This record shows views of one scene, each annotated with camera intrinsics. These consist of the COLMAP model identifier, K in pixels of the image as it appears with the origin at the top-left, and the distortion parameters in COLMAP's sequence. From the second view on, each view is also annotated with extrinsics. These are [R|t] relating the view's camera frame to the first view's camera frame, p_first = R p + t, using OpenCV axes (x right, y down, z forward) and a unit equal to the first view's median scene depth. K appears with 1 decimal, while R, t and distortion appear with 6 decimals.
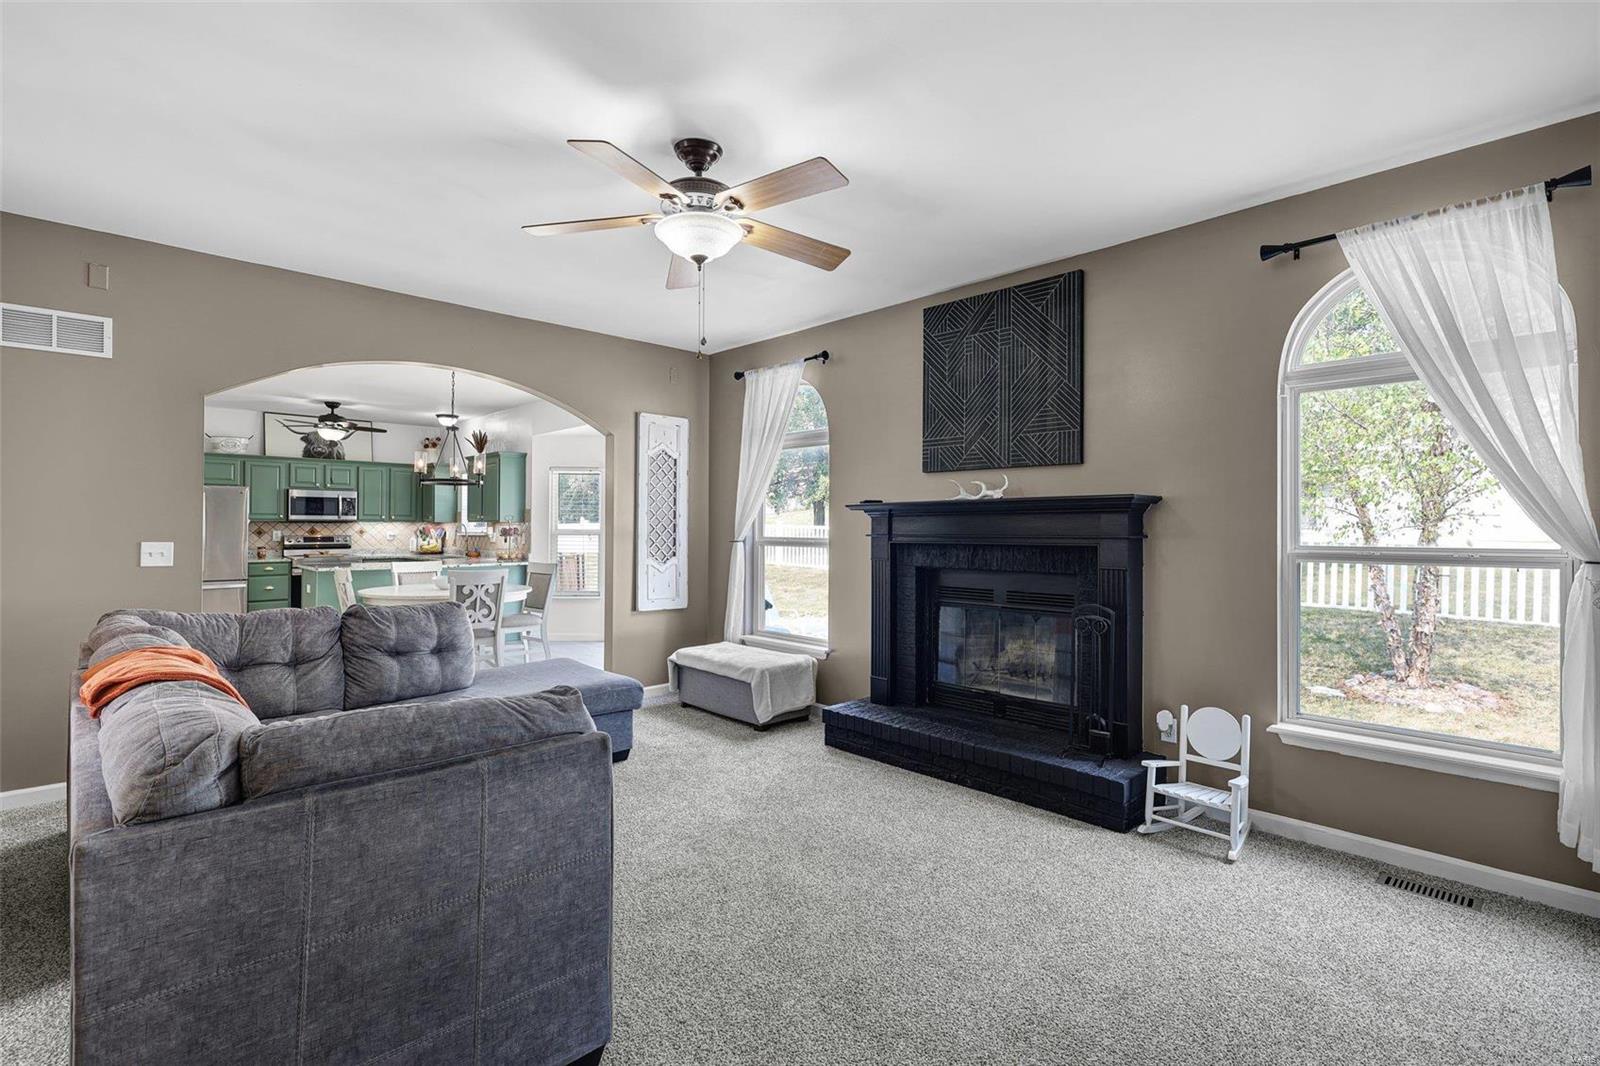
lens RADIAL K [[746.7, 0, 791.4], [0, 746.7, 524.3], [0, 0, 1]] dist [-0.003673, 0.000502]
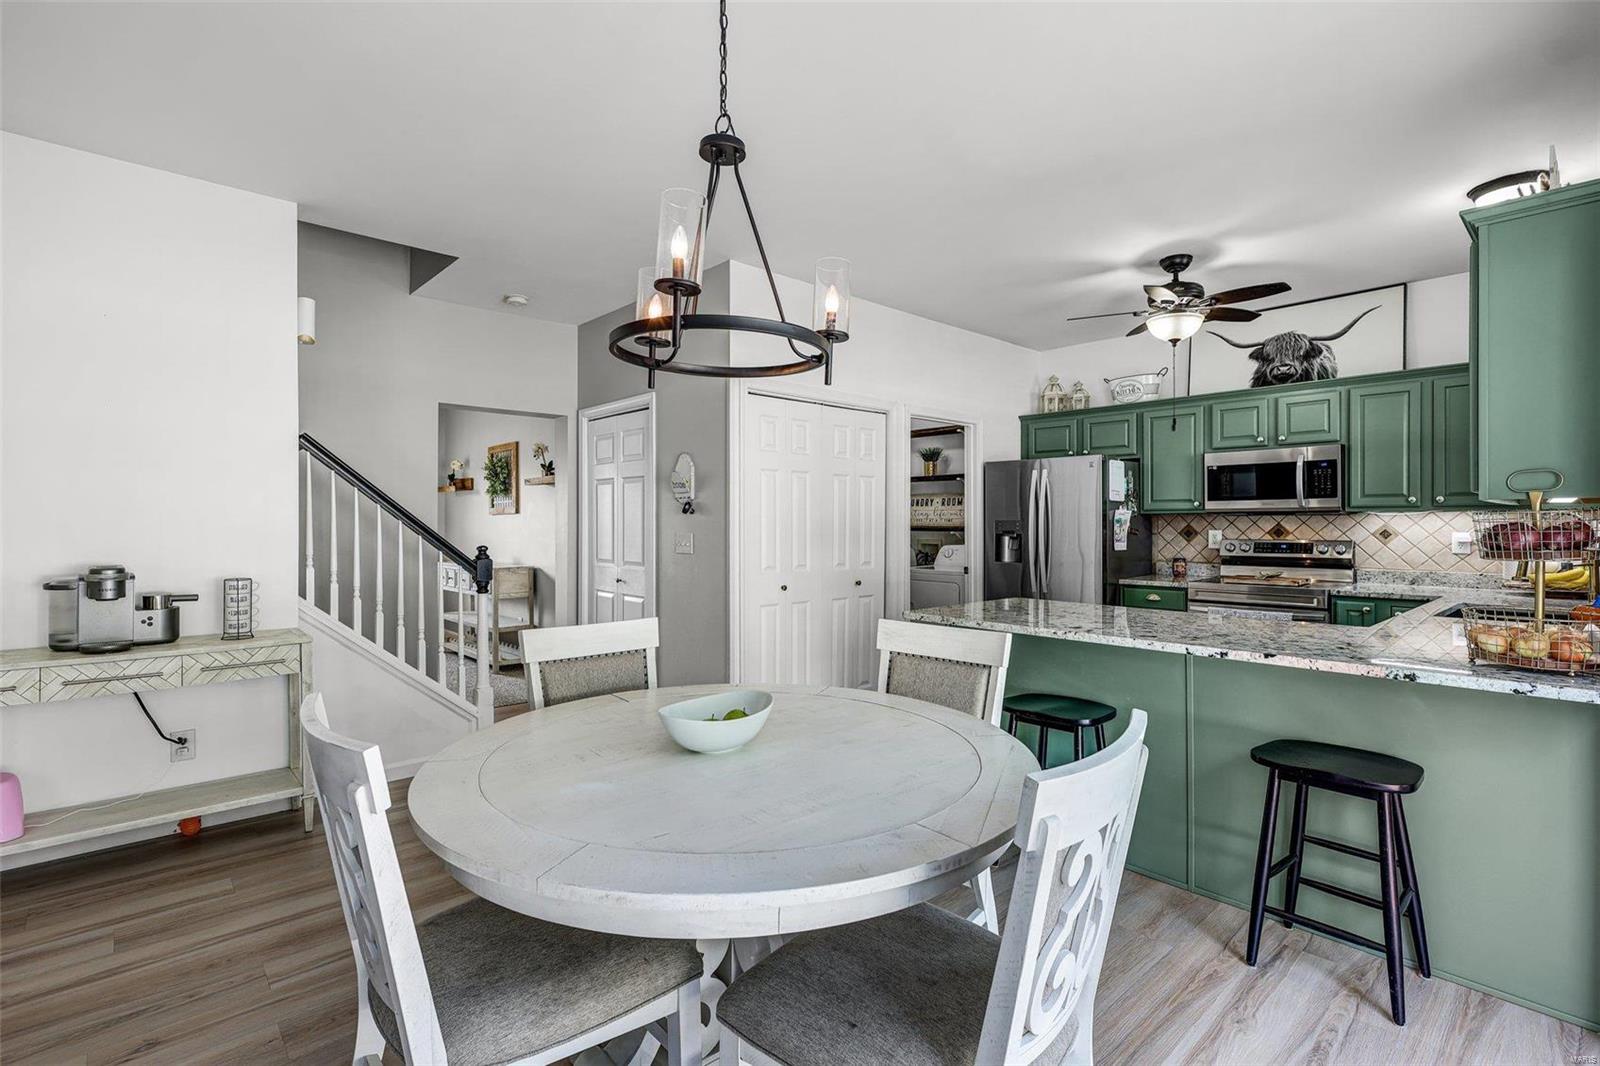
lens RADIAL K [[746.7, 0, 795.4], [0, 746.7, 524.5], [0, 0, 1]] dist [-0.003673, 0.000502]
pose [[-0.037193, -0.002585, -0.999305, -0.121495], [0.003881, 0.999989, -0.002731, 0.004769], [0.999301, -0.003980, -0.037182, 0.699385]]
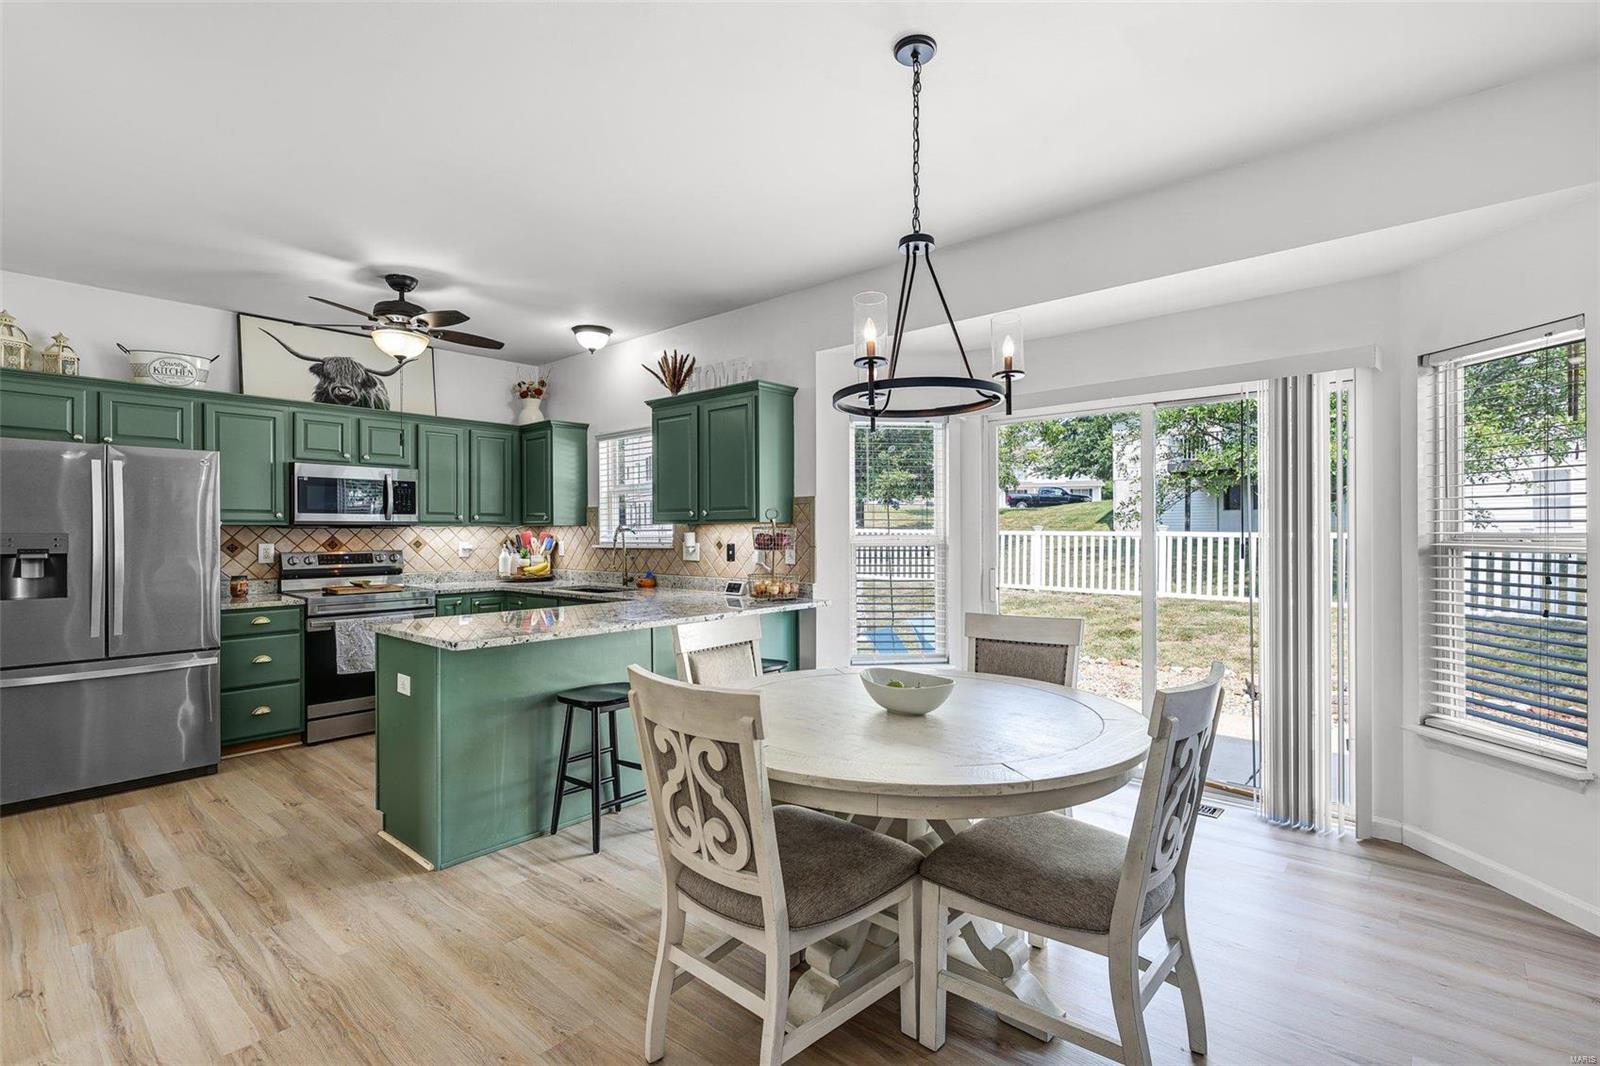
lens RADIAL K [[746.7, 0, 799.1], [0, 746.7, 537.4], [0, 0, 1]] dist [-0.003673, 0.000502]
pose [[0.995944, -0.008578, 0.089569, -0.362263], [0.007719, 0.999921, 0.009926, 0.002144], [-0.089648, -0.009195, 0.995931, 0.443914]]
